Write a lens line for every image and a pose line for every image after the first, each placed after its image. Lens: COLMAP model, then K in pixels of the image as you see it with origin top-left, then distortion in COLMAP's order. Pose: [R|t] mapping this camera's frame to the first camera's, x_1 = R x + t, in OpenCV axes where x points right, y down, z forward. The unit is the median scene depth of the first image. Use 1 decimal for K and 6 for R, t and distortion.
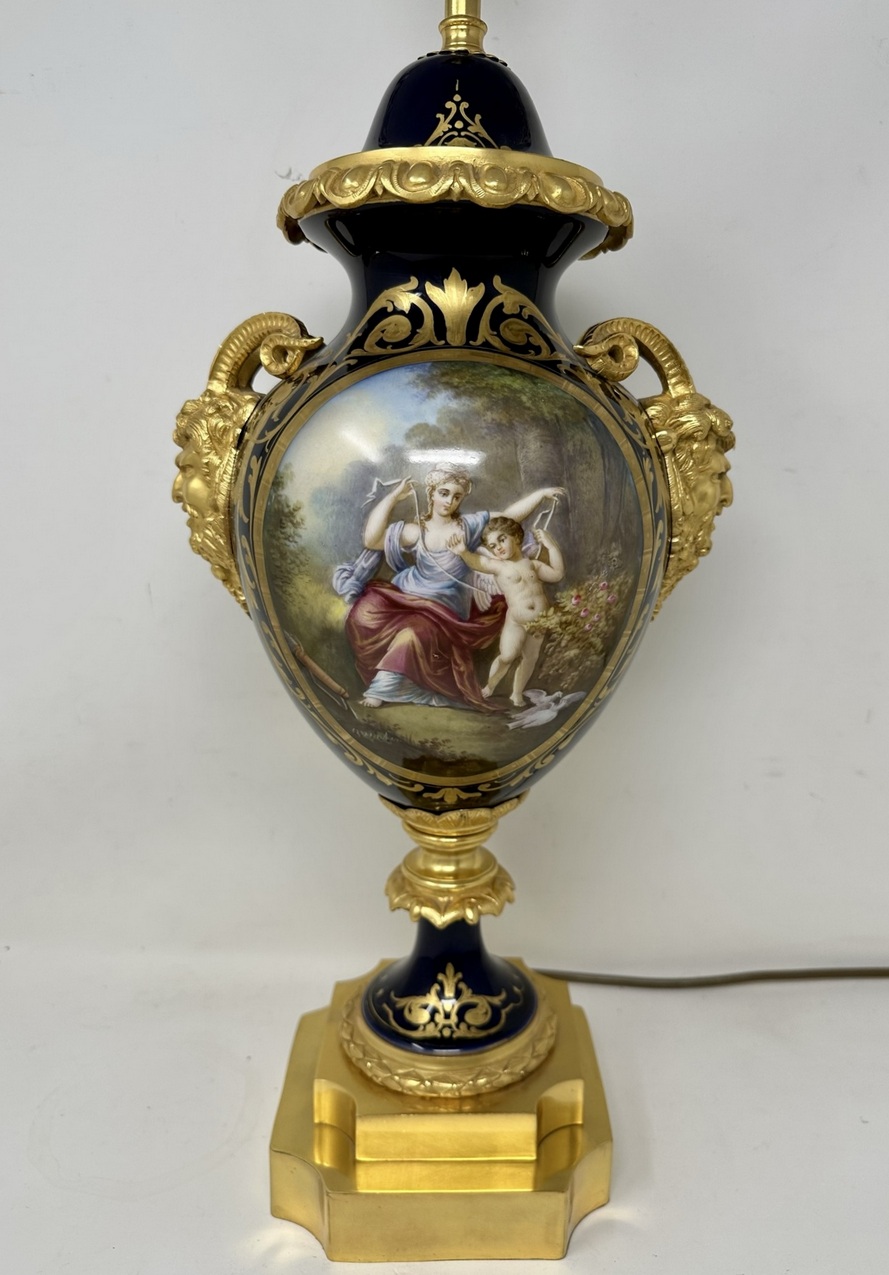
lens RADIAL K [[991.4, 0, 479.8], [0, 991.4, 662.0], [0, 0, 1]] dist [0.075367, -0.025021]
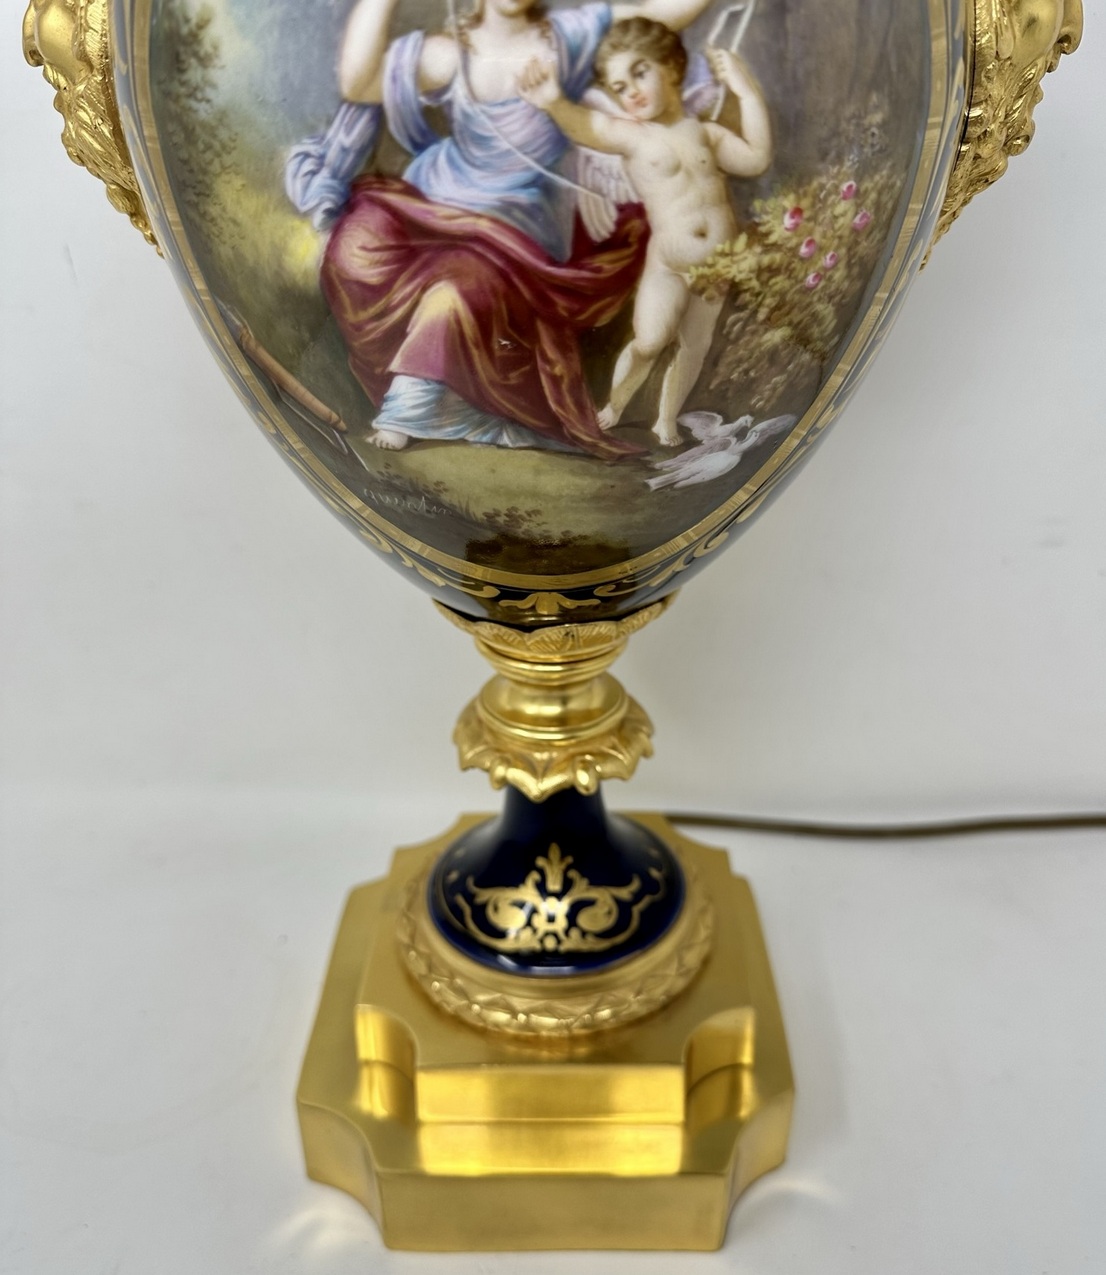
lens RADIAL K [[1179.2, 0, 570.5], [0, 1179.2, 705.9], [0, 0, 1]] dist [0.017828, -0.097636]
pose [[0.999511, -0.001133, -0.031247, 0.006231], [0.009326, 0.964663, 0.263322, 0.012862], [0.029844, -0.263485, 0.964202, 0.353963]]
